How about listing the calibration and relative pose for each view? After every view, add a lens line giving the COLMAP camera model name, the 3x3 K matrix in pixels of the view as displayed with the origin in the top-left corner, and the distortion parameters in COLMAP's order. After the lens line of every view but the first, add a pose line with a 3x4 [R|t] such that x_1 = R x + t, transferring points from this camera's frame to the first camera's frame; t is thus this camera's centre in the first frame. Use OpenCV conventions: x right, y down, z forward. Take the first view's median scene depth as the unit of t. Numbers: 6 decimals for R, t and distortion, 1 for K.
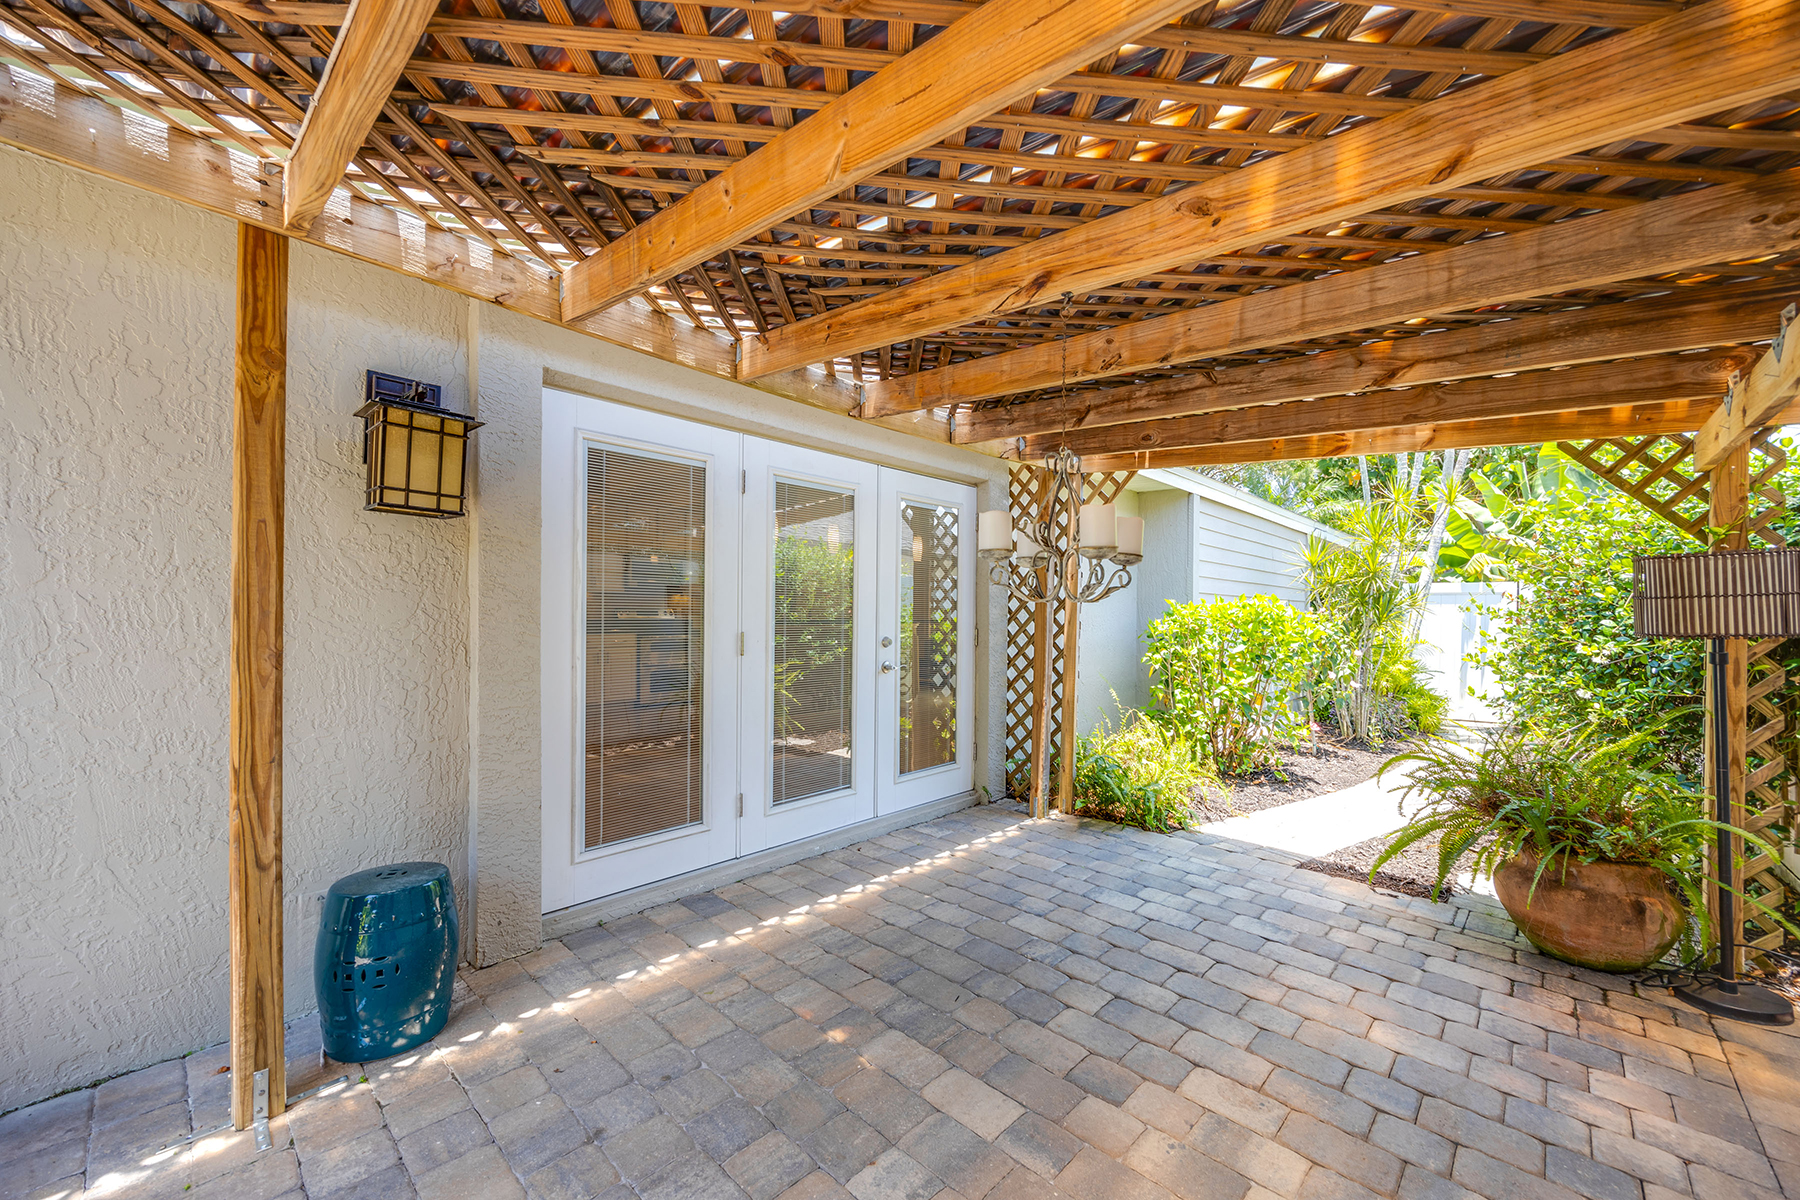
lens RADIAL K [[701.1, 0, 902.6], [0, 701.1, 602.0], [0, 0, 1]] dist [-0.003154, 0.000450]
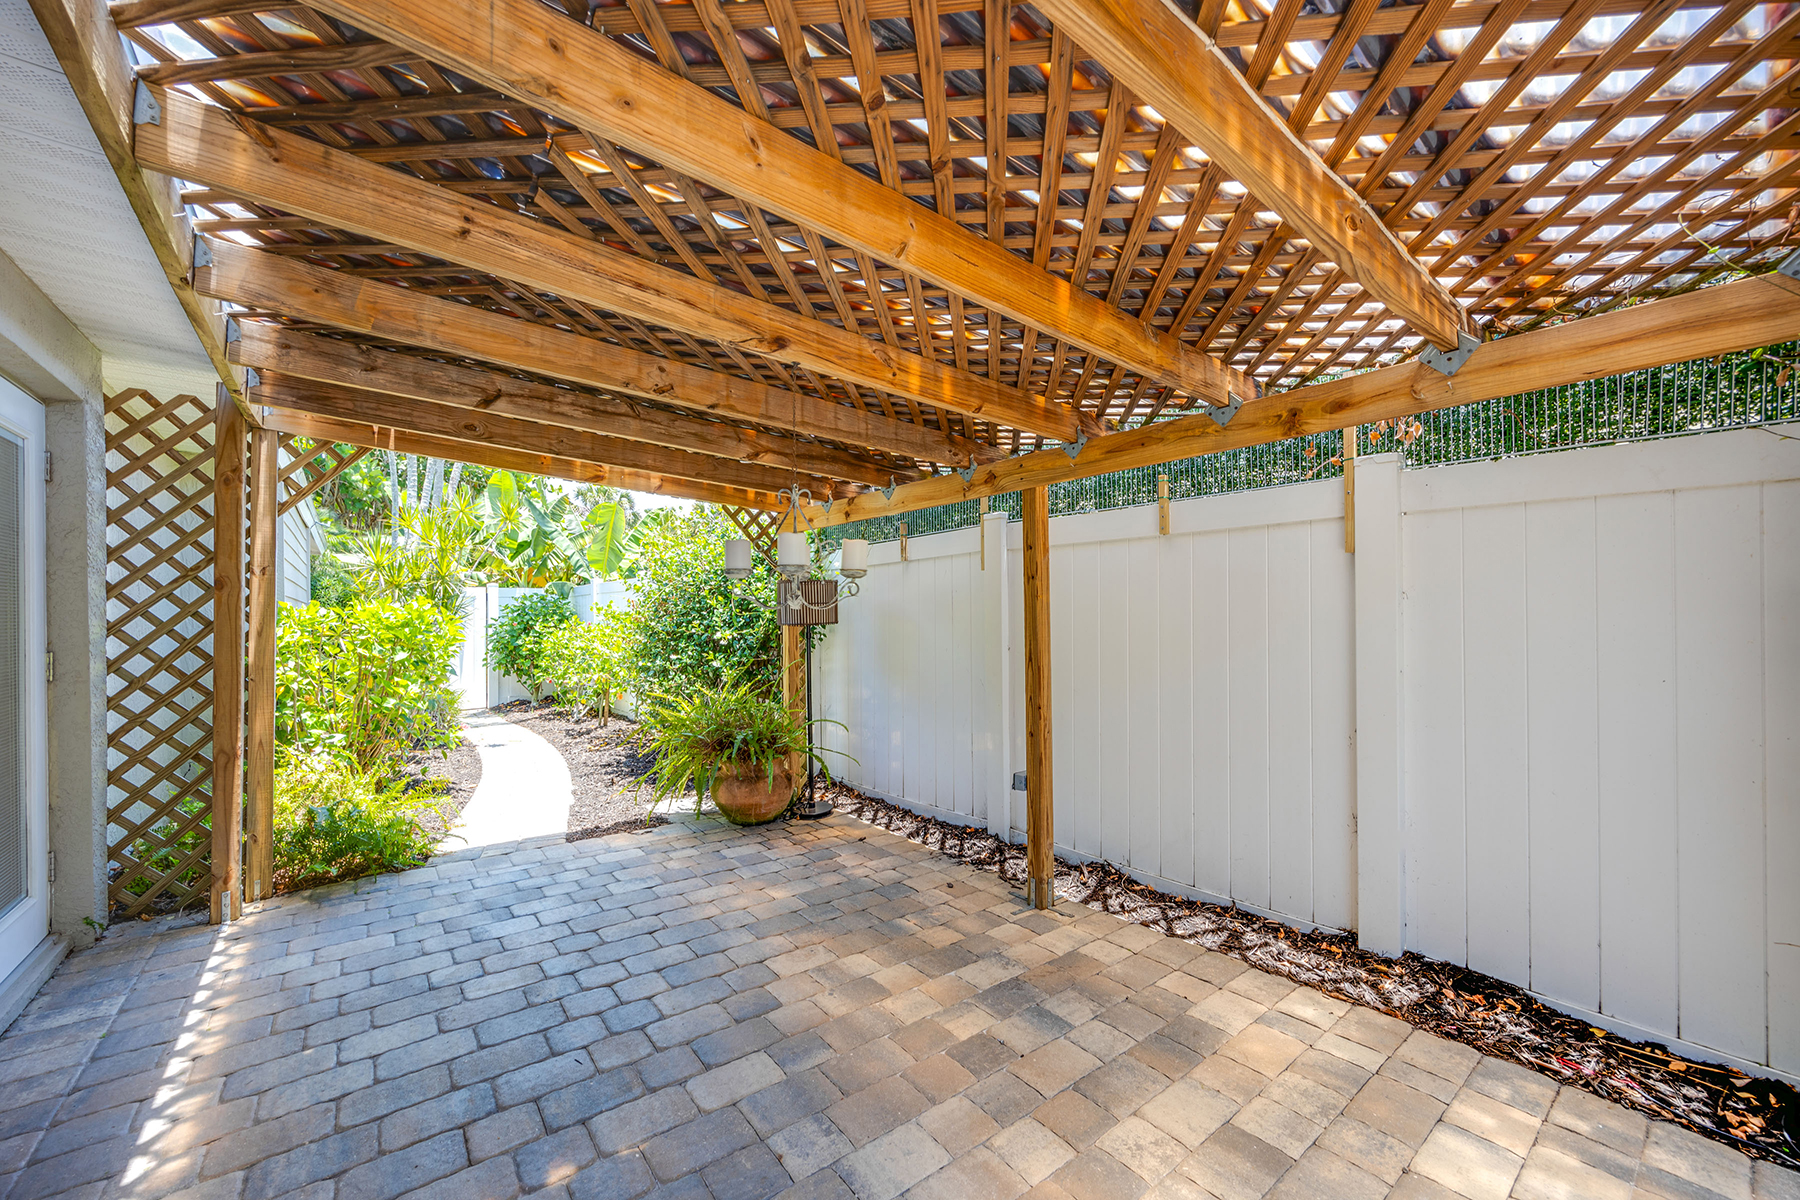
lens RADIAL K [[701.1, 0, 902.9], [0, 701.1, 603.7], [0, 0, 1]] dist [-0.003154, 0.000450]
pose [[0.158257, 0.000089, 0.987398, -0.519363], [-0.003707, 0.999993, 0.000504, -0.007918], [-0.987391, -0.003740, 0.158256, 0.330115]]
